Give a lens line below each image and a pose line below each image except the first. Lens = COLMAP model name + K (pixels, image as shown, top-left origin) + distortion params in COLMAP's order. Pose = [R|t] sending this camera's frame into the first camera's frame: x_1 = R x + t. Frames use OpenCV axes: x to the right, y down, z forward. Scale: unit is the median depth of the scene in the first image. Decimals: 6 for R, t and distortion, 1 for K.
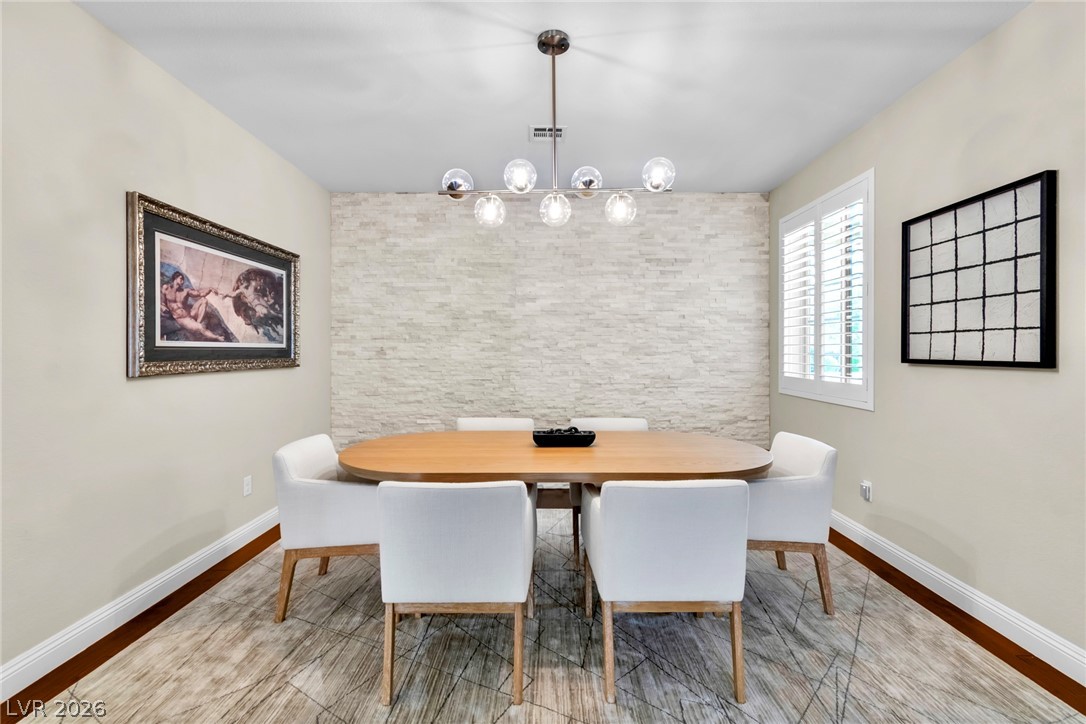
lens RADIAL K [[481.4, 0, 547.8], [0, 481.4, 351.0], [0, 0, 1]] dist [-0.000574, -0.000501]
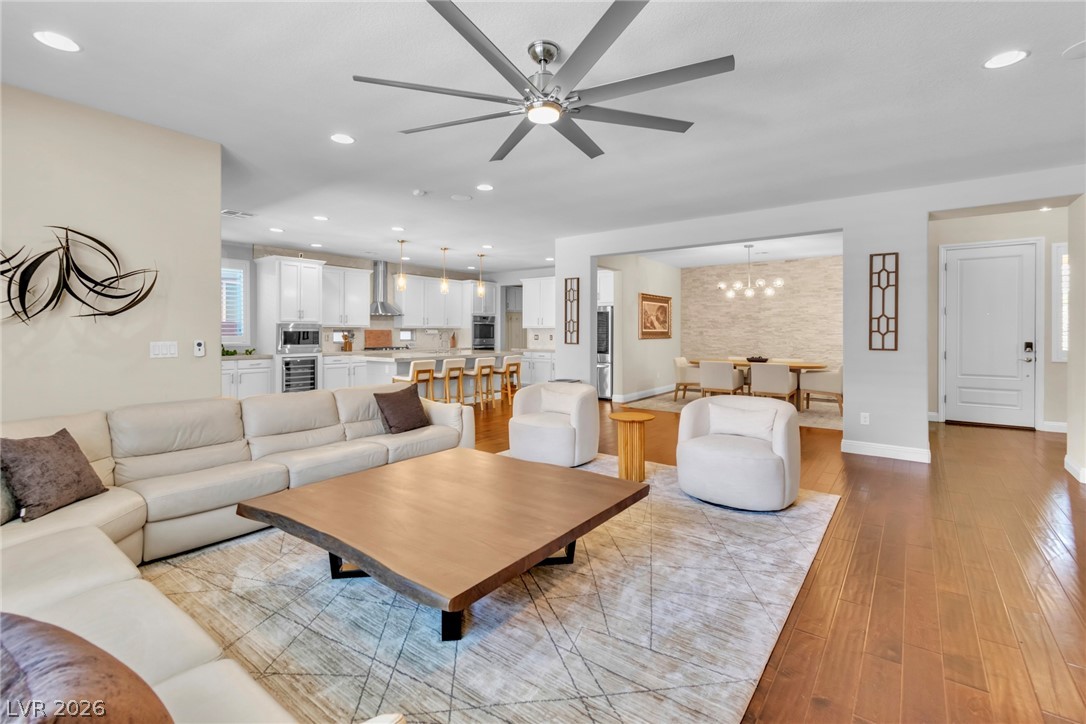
lens RADIAL K [[487.8, 0, 543.2], [0, 487.8, 333.4], [0, 0, 1]] dist [0.001137, 0.000000]
pose [[0.796141, 0.003785, -0.605100, 0.499724], [-0.003063, 0.999993, 0.002226, 0.001395], [0.605104, 0.000082, 0.796147, -1.417689]]
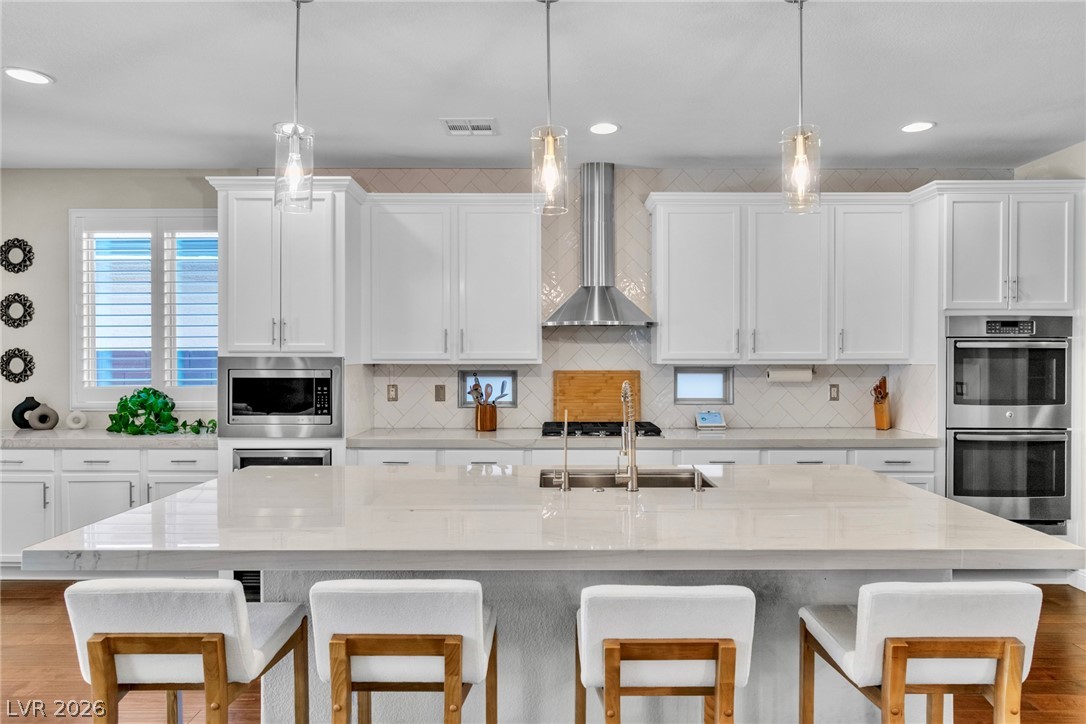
lens RADIAL K [[655.6, 0, 543.0], [0, 655.6, 362.0], [0, 0, 1]] dist [-0.000637, 0.000326]
pose [[-0.002972, 0.011962, -0.999924, -0.438328], [-0.001492, 0.999927, 0.011967, -0.032429], [0.999994, 0.001527, -0.002954, -0.165740]]
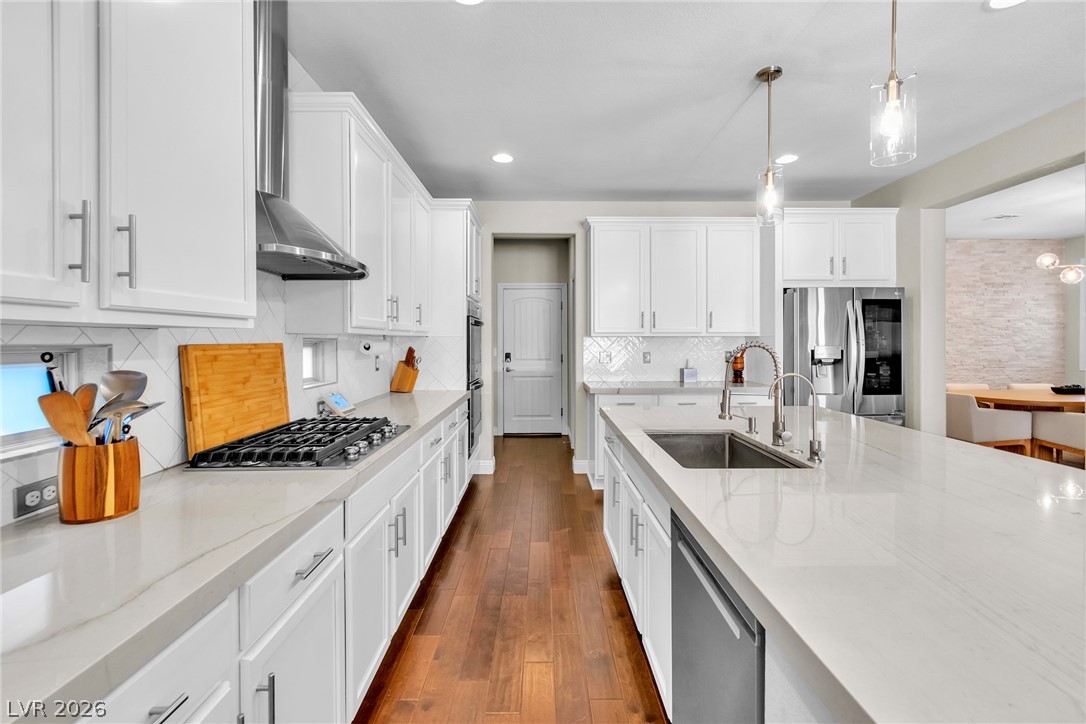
lens RADIAL K [[485.8, 0, 546.9], [0, 485.8, 345.8], [0, 0, 1]] dist [0.000547, -0.000172]
pose [[0.999928, -0.001500, 0.011936, -1.198849], [0.001394, 0.999959, 0.008926, -0.008329], [-0.011949, -0.008909, 0.999889, -0.519756]]
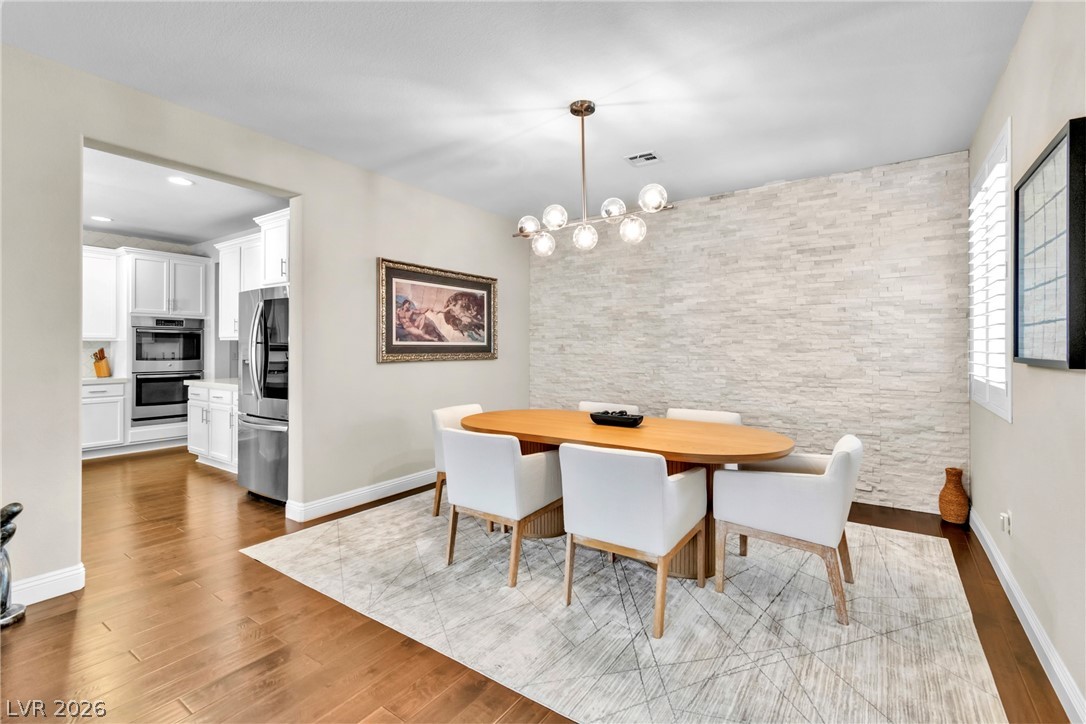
lens RADIAL K [[485.8, 0, 546.9], [0, 485.8, 345.8], [0, 0, 1]] dist [0.000547, -0.000172]
pose [[0.824574, -0.002459, -0.565748, 0.337873], [-0.000326, 0.999988, -0.004821, 0.001264], [0.565754, 0.004159, 0.824564, -0.064241]]
